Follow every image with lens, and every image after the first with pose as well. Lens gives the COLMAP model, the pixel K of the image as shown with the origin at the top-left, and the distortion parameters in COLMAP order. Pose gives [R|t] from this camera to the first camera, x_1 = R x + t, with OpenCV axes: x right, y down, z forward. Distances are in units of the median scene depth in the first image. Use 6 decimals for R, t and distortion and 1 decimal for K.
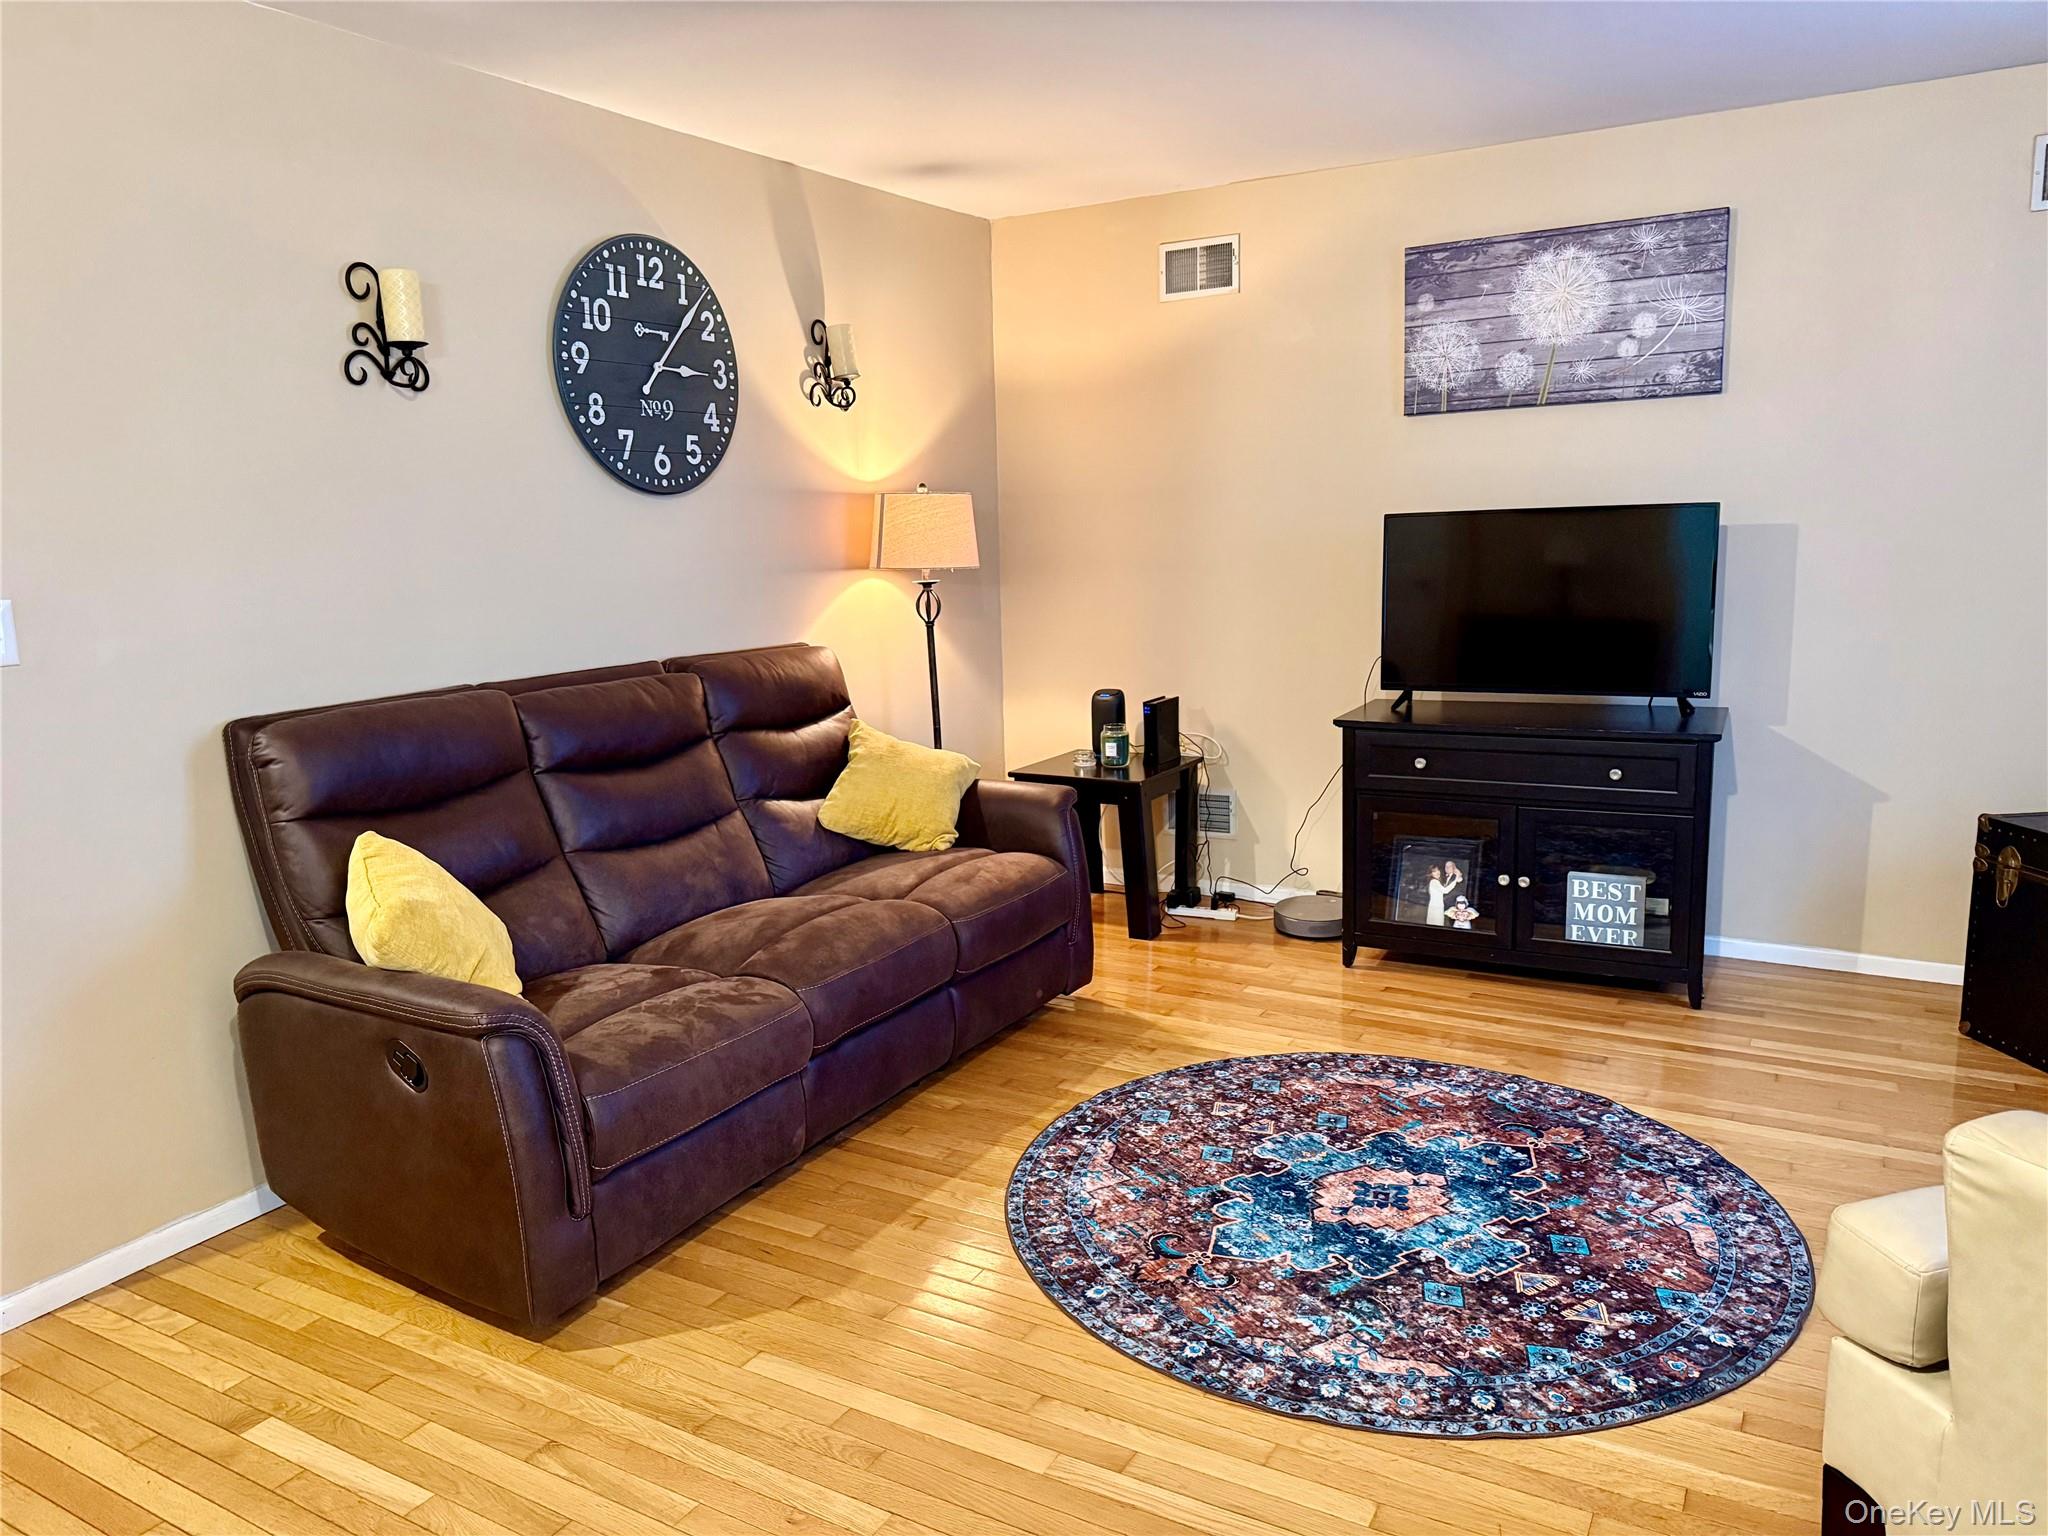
lens RADIAL K [[1451.6, 0, 1018.2], [0, 1451.6, 772.7], [0, 0, 1]] dist [0.152432, -0.300770]
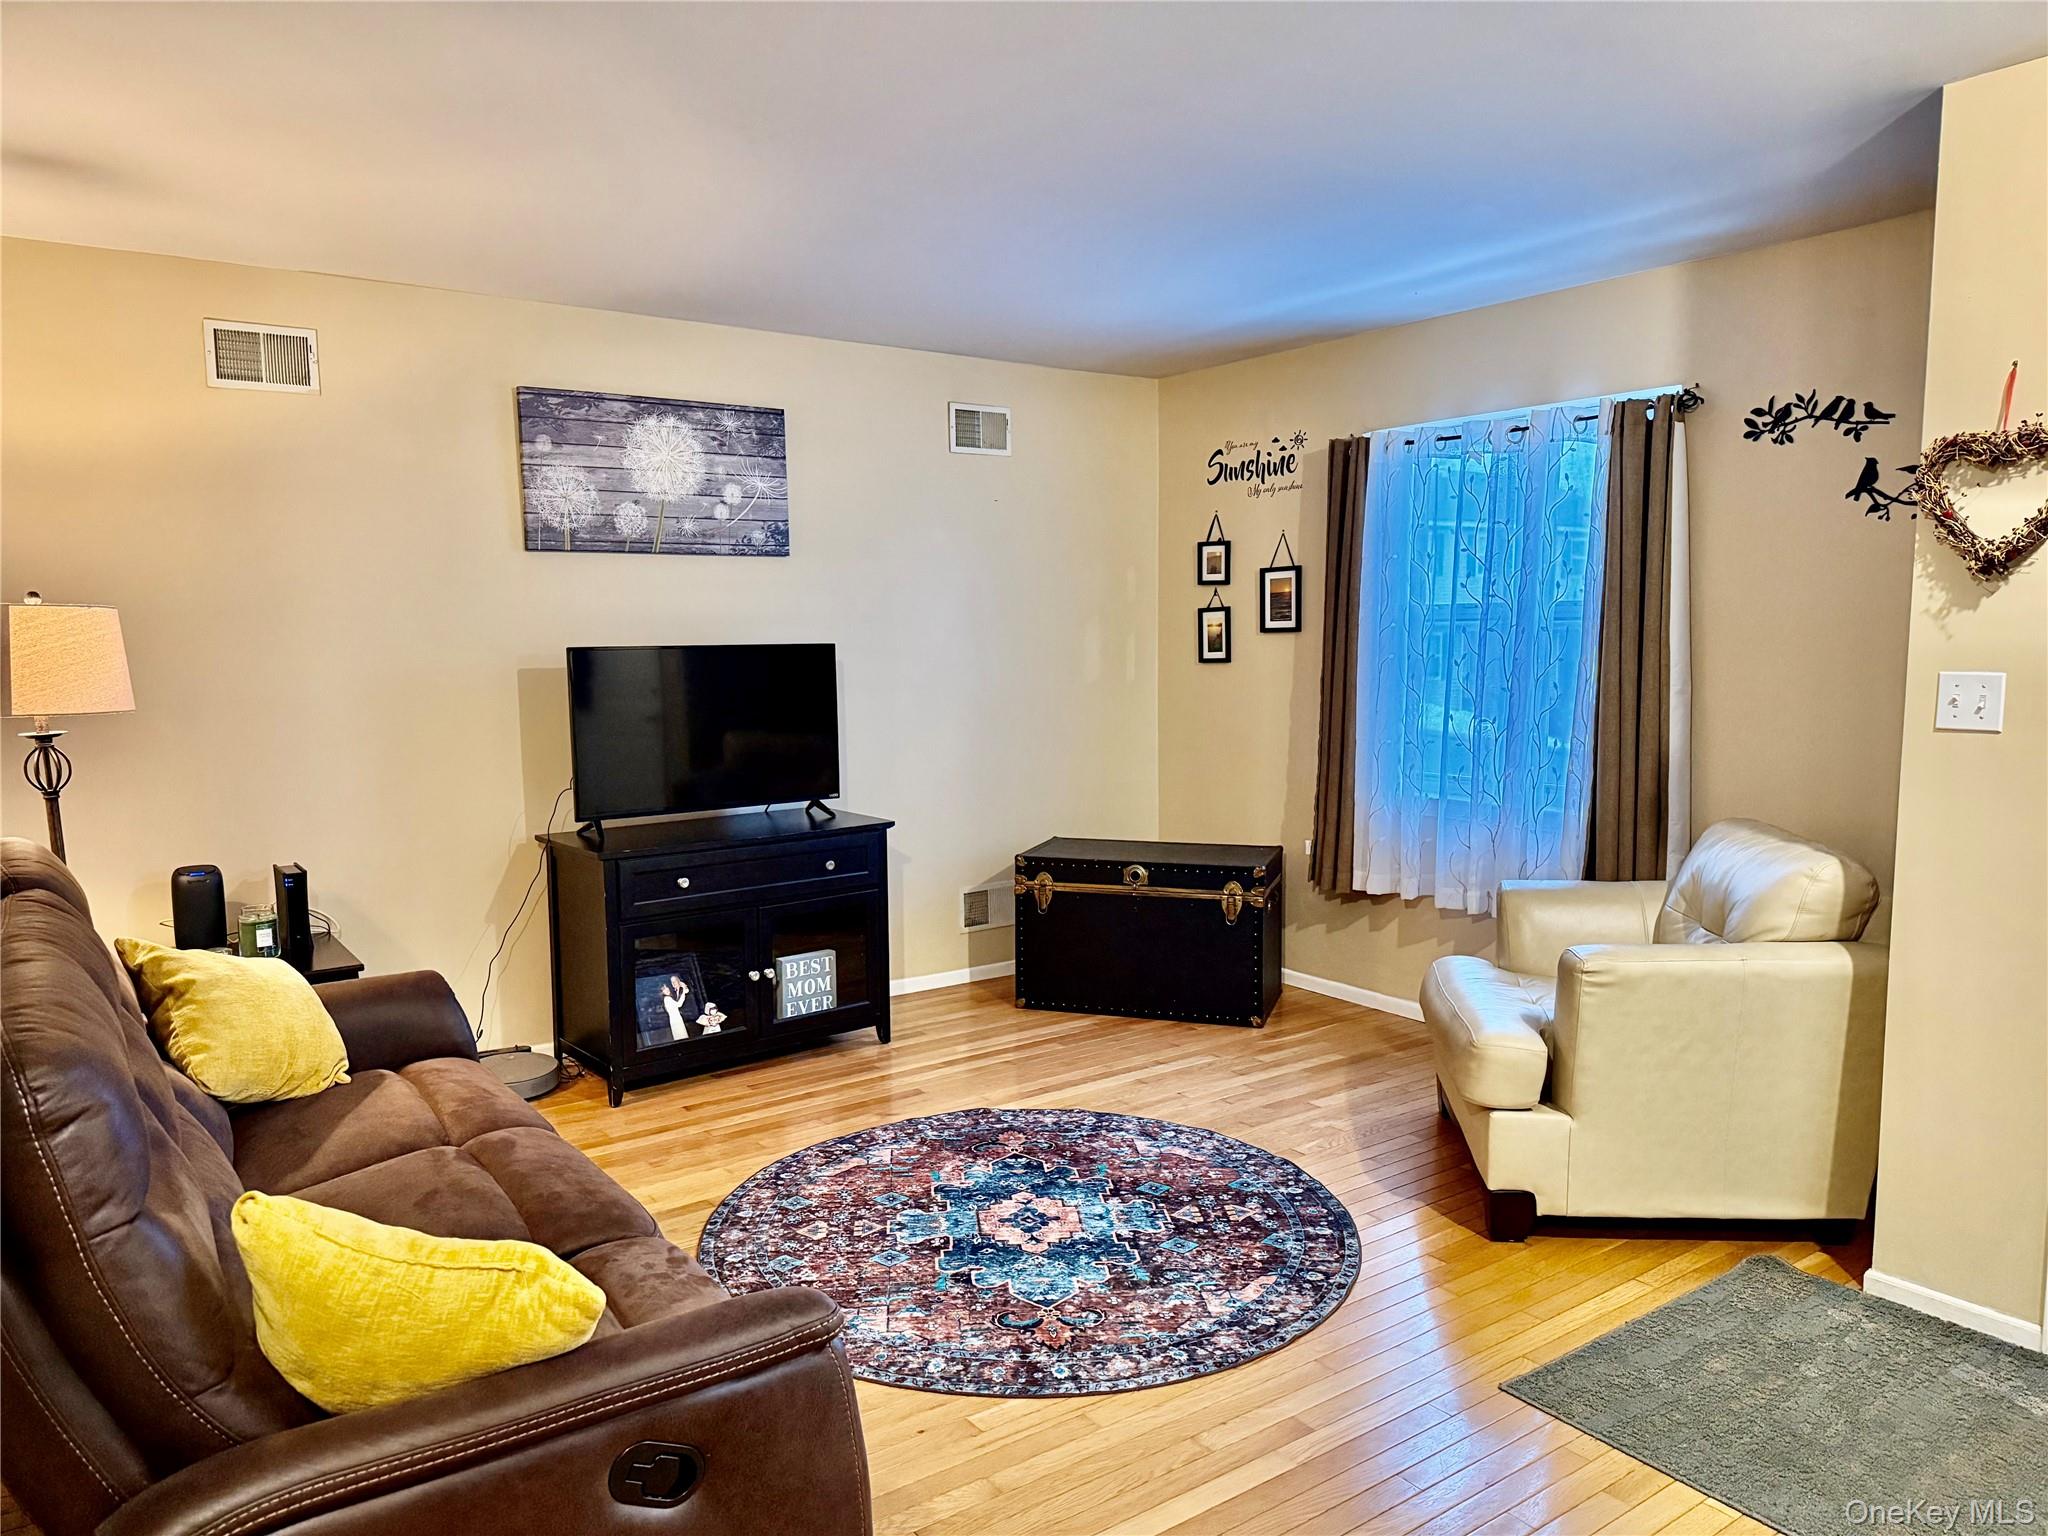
lens RADIAL K [[1451.6, 0, 1018.2], [0, 1451.6, 772.7], [0, 0, 1]] dist [0.152432, -0.300770]
pose [[0.392390, -0.065999, 0.917428, -0.594411], [0.155832, 0.987774, 0.004409, -0.052329], [-0.906502, 0.141235, 0.397877, 0.364141]]
